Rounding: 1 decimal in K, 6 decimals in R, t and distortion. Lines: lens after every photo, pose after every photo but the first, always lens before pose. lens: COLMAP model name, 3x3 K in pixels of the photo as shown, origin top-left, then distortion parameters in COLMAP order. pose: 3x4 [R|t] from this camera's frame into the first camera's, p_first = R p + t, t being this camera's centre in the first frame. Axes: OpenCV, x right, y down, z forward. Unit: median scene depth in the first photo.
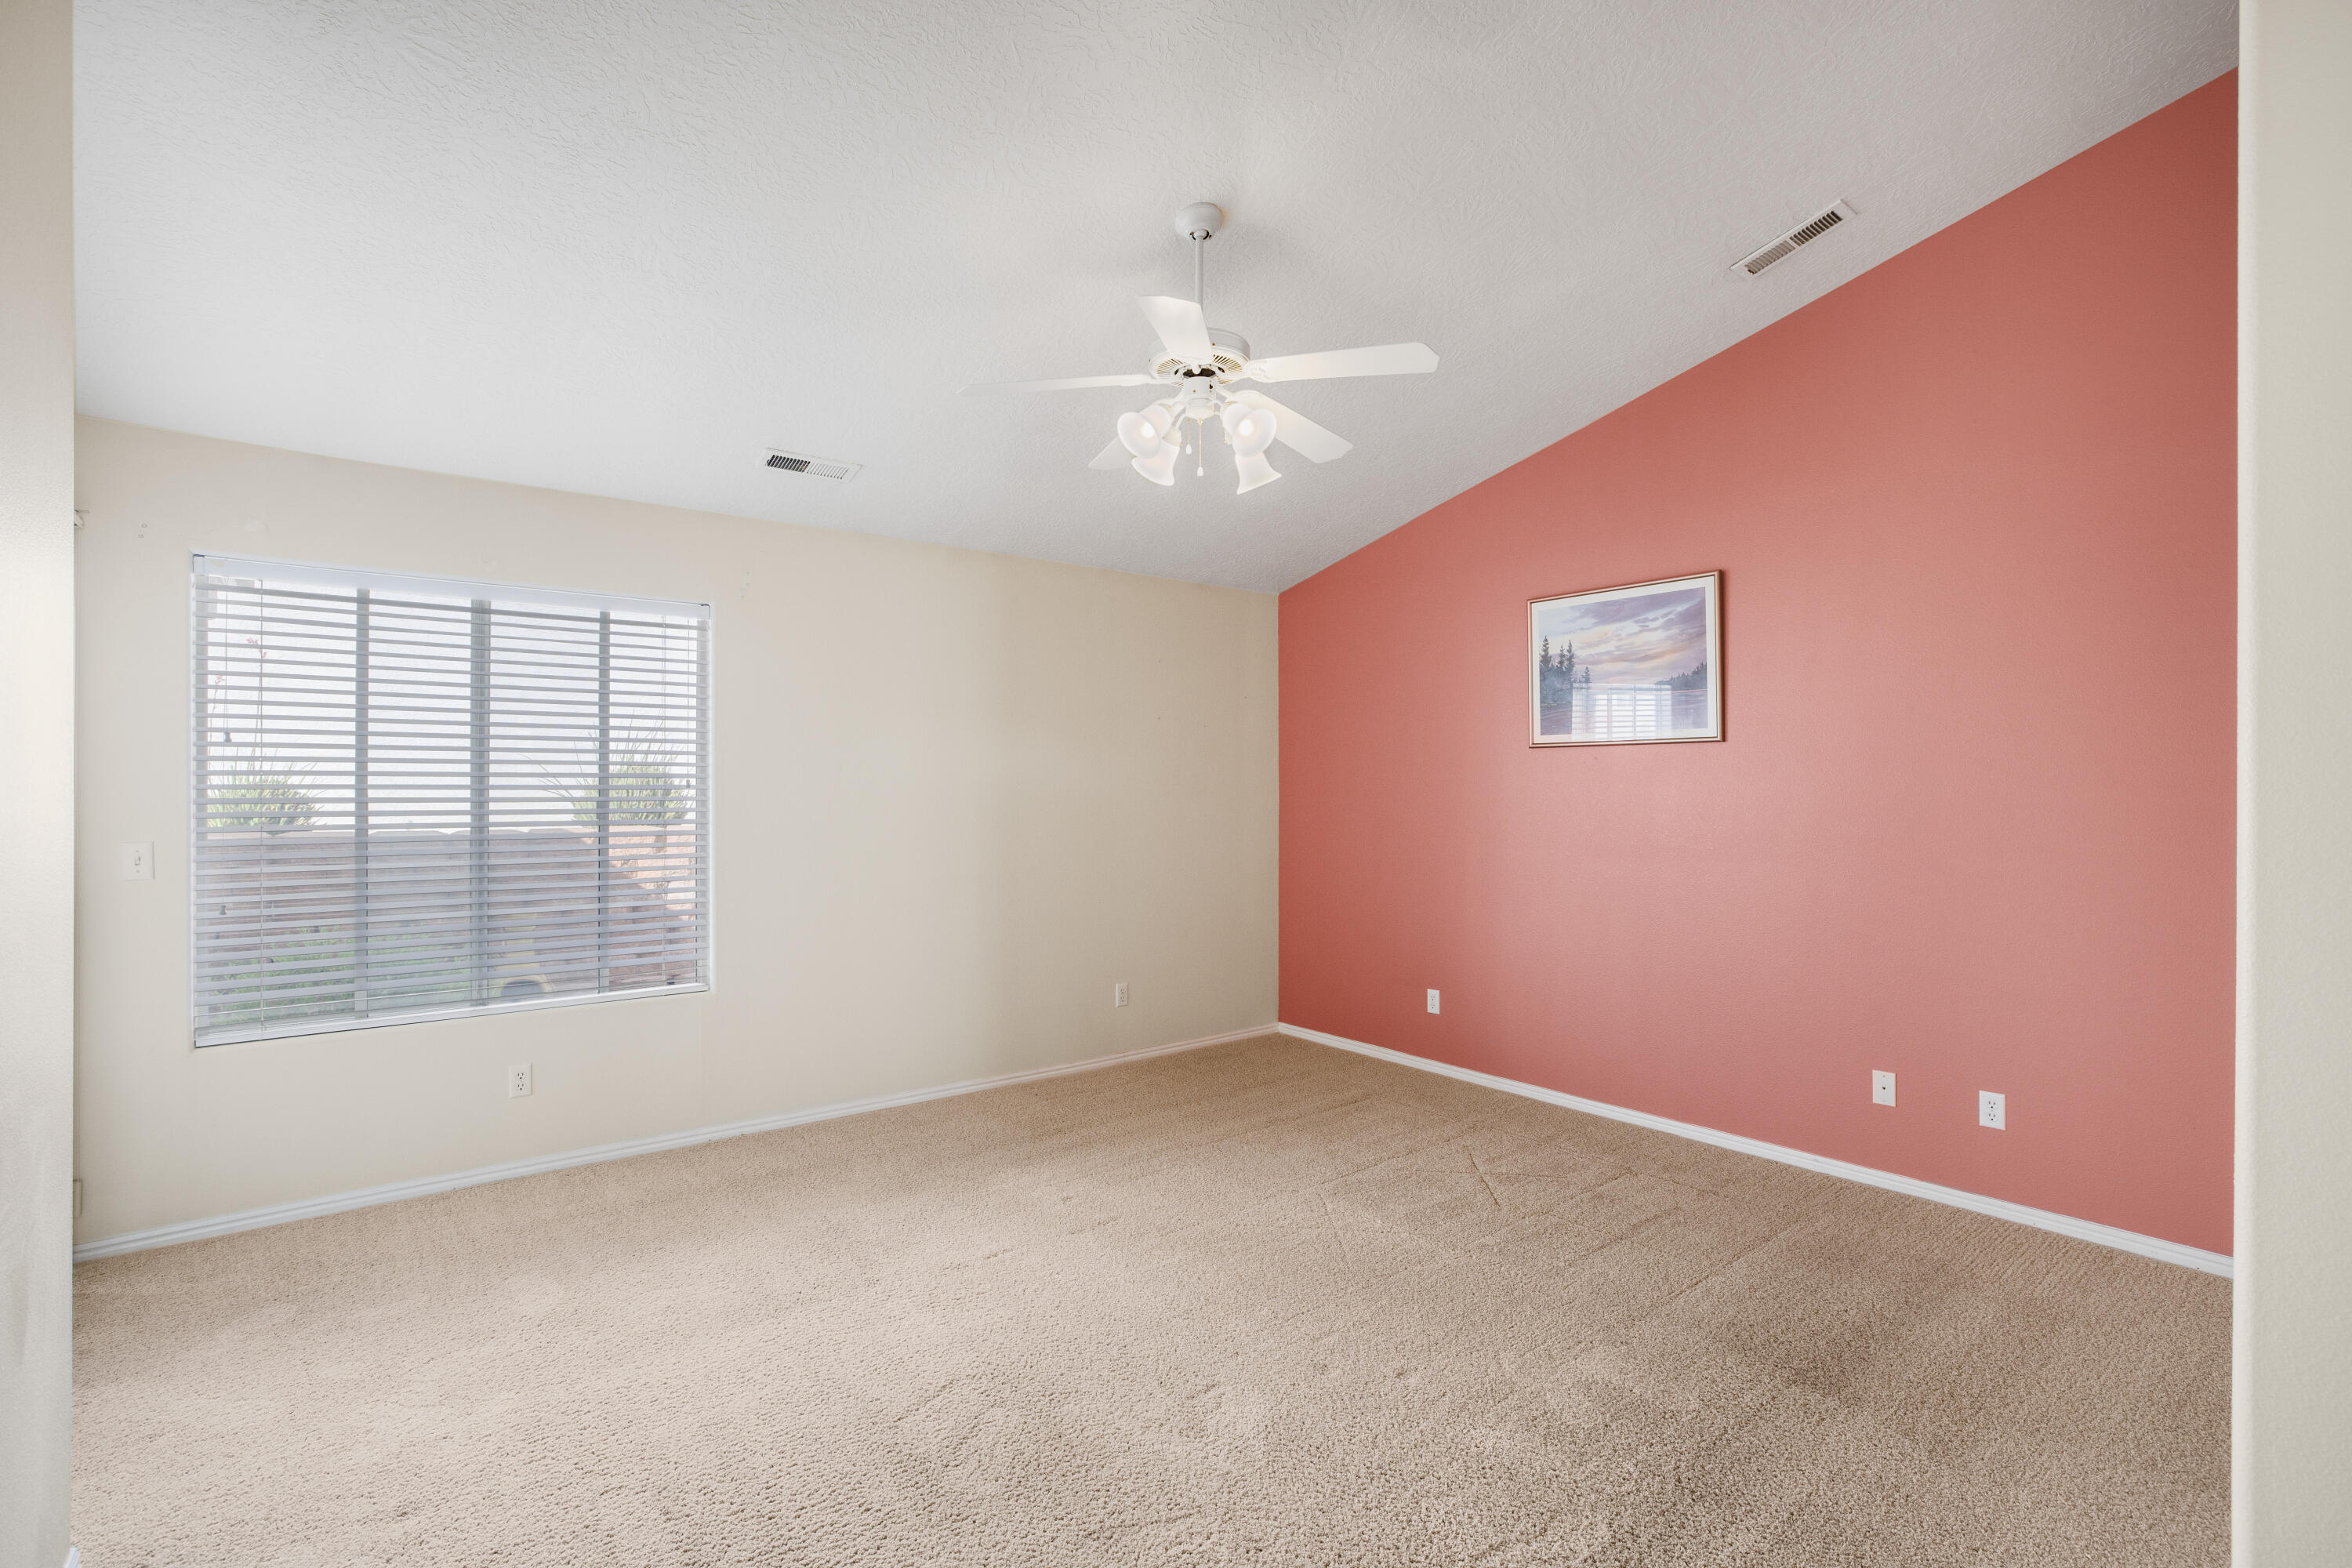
lens RADIAL K [[1067.8, 0, 1176.0], [0, 1067.8, 784.0], [0, 0, 1]] dist [-0.017100, 0.000072]
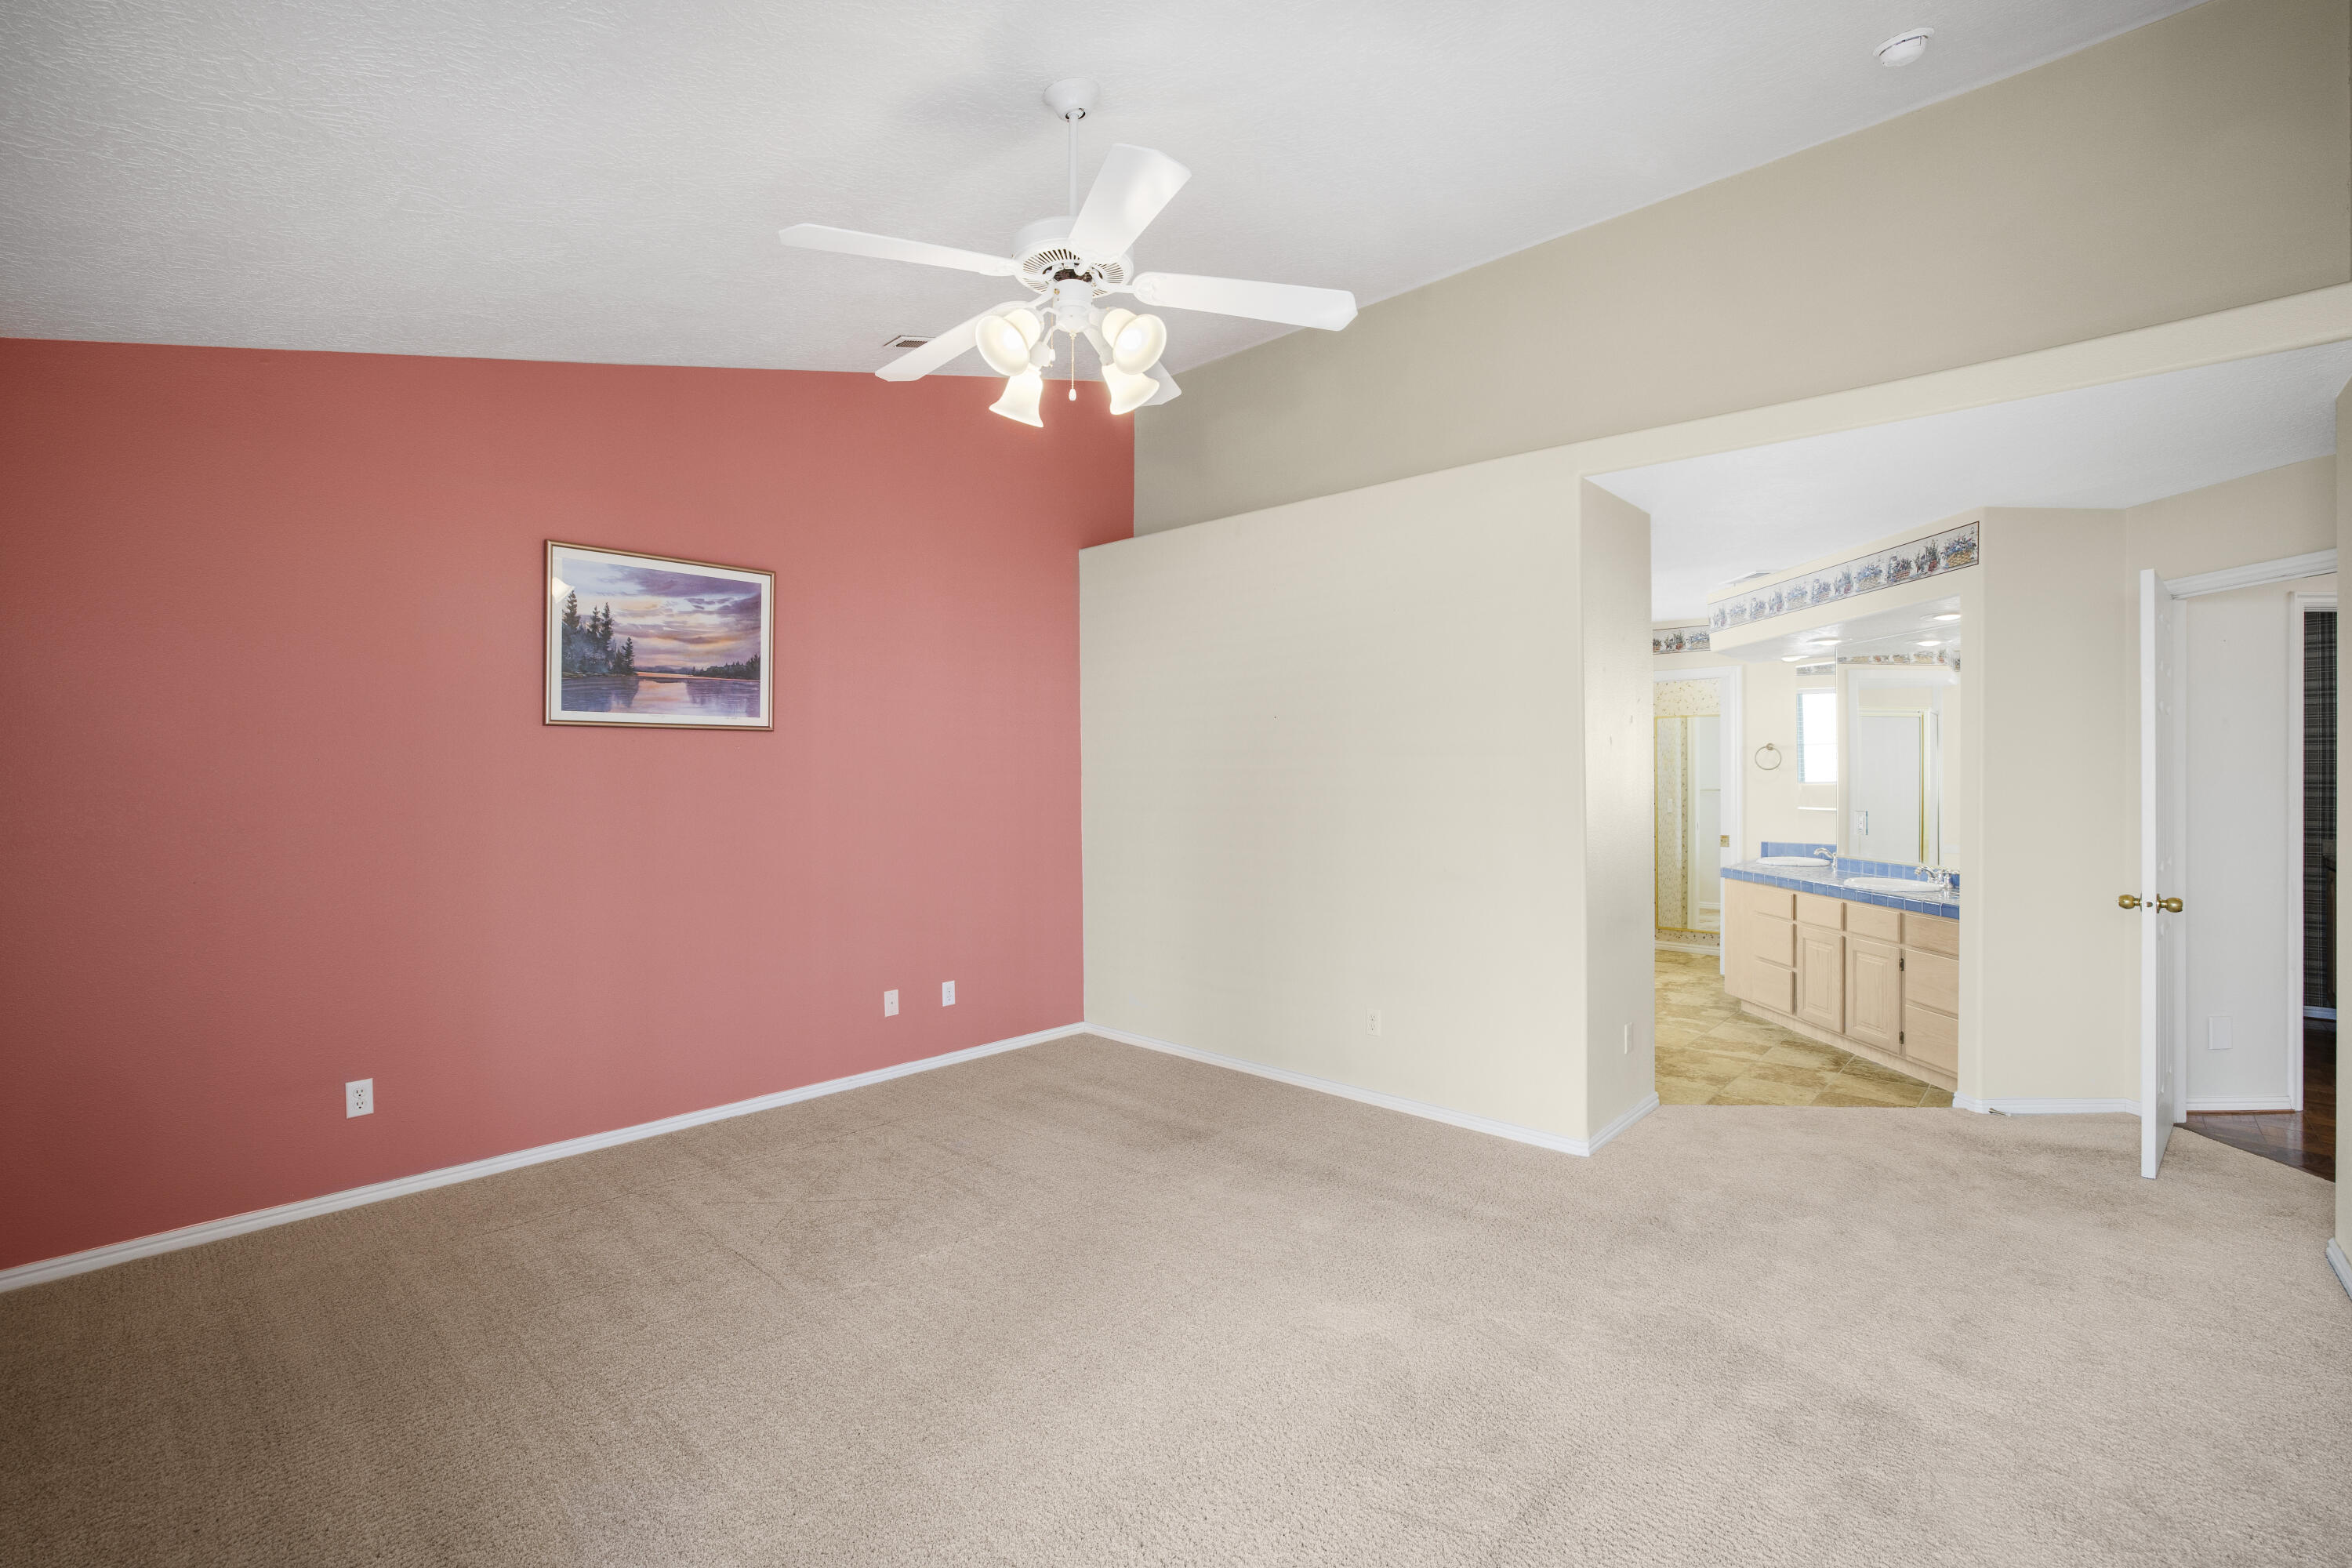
lens RADIAL K [[1030.1, 0, 1164.1], [0, 1030.1, 767.1], [0, 0, 1]] dist [-0.051979, 0.025013]
pose [[-0.137737, 0.007660, 0.990439, -0.521854], [0.001458, 0.999971, -0.007531, 0.004478], [-0.990468, 0.000407, -0.137745, 0.692524]]
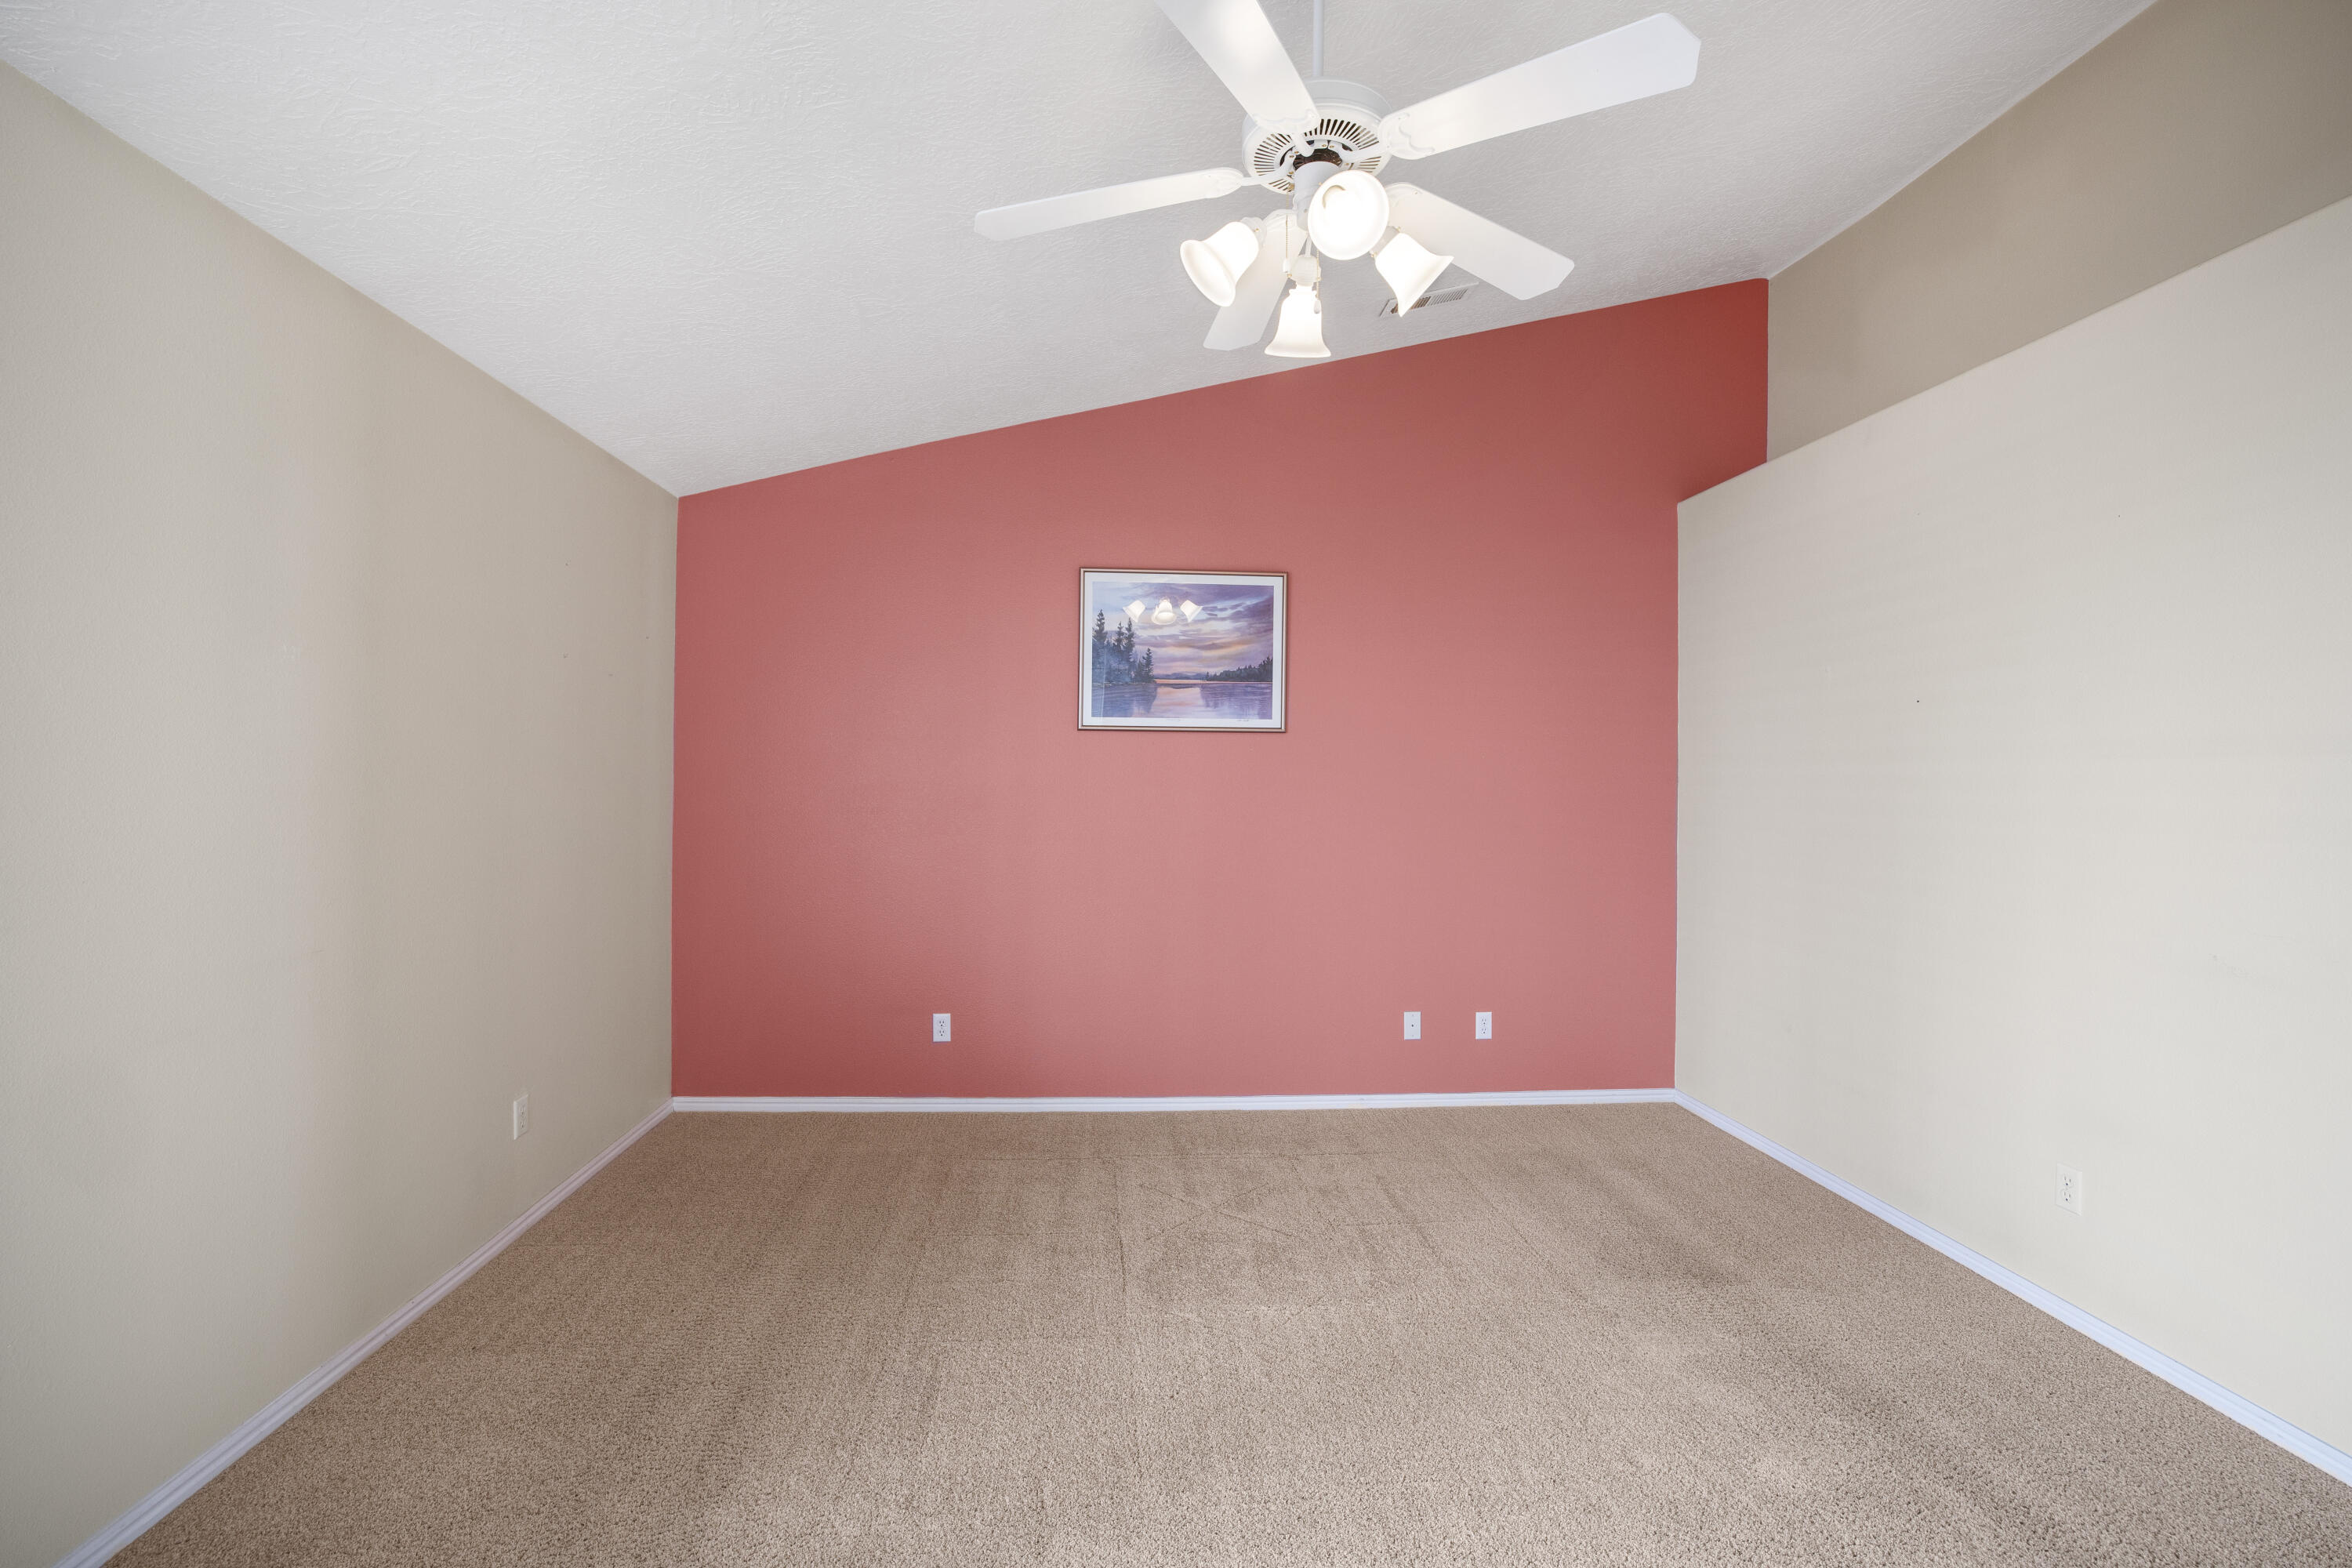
lens RADIAL K [[1030.1, 0, 1164.1], [0, 1030.1, 767.1], [0, 0, 1]] dist [-0.051979, 0.025013]
pose [[0.567900, 0.009986, 0.823037, -0.377798], [-0.014406, 0.999894, -0.002192, -0.001077], [-0.822971, -0.010612, 0.567984, 0.471139]]
